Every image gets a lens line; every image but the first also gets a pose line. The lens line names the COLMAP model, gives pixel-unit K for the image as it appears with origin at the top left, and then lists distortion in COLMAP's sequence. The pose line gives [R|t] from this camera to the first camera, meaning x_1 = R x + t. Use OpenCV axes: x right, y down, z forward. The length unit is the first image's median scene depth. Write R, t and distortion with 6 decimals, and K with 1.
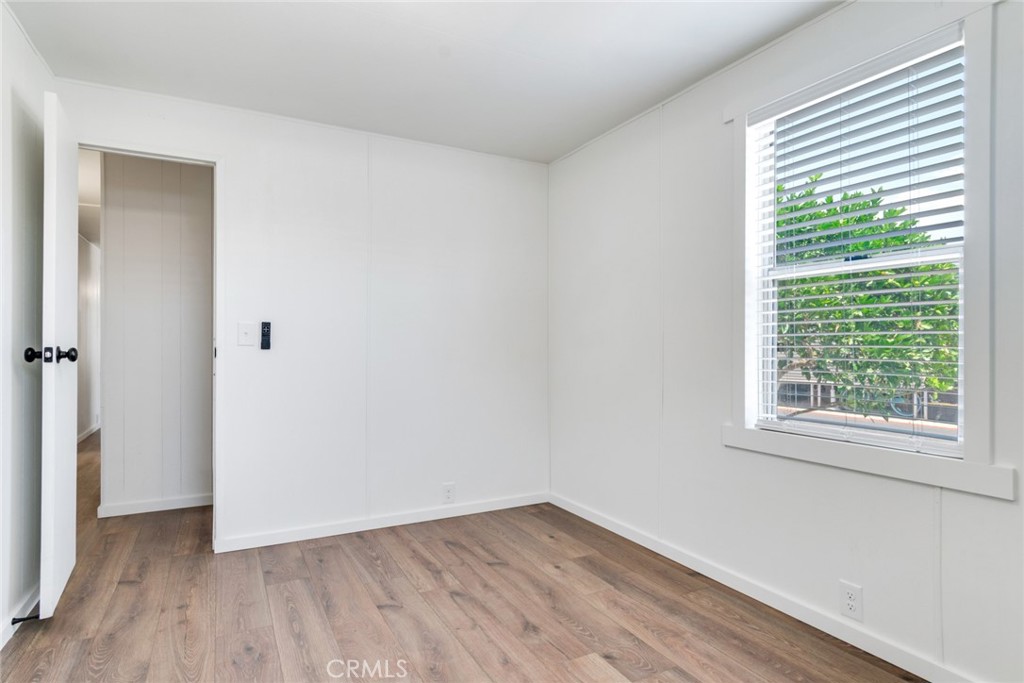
lens RADIAL K [[546.5, 0, 517.3], [0, 546.5, 345.6], [0, 0, 1]] dist [-0.003621, -0.001382]
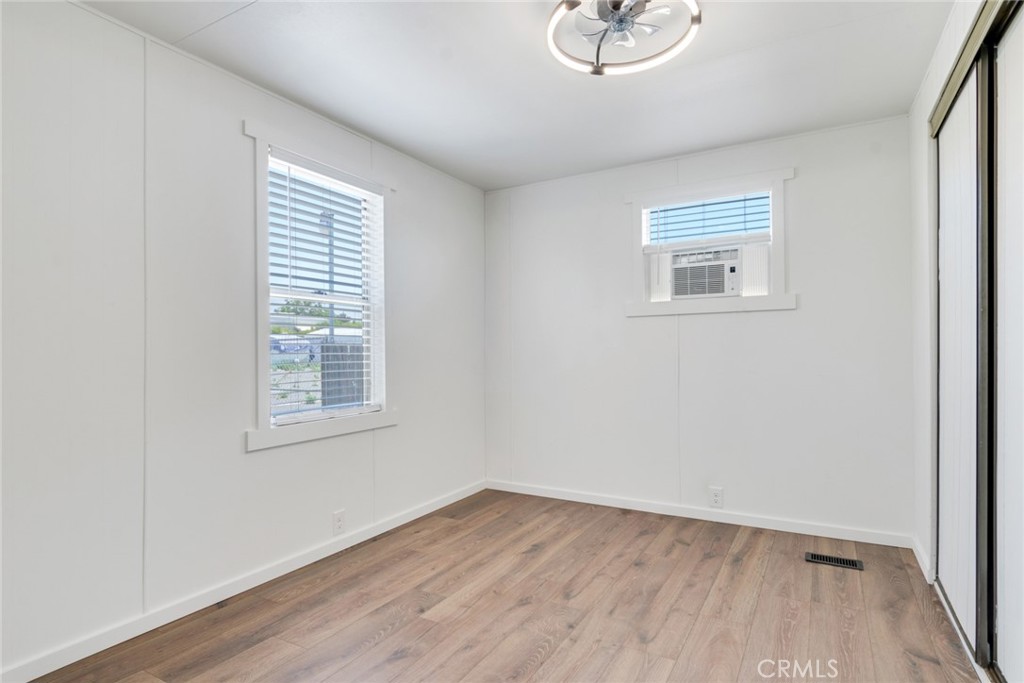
lens RADIAL K [[546.5, 0, 515.8], [0, 546.5, 343.9], [0, 0, 1]] dist [-0.003621, -0.001382]
pose [[-0.537610, 0.024538, 0.842837, -0.808465], [0.014436, 0.999698, -0.019897, 0.019939], [-0.843070, 0.001471, -0.537802, 1.246479]]
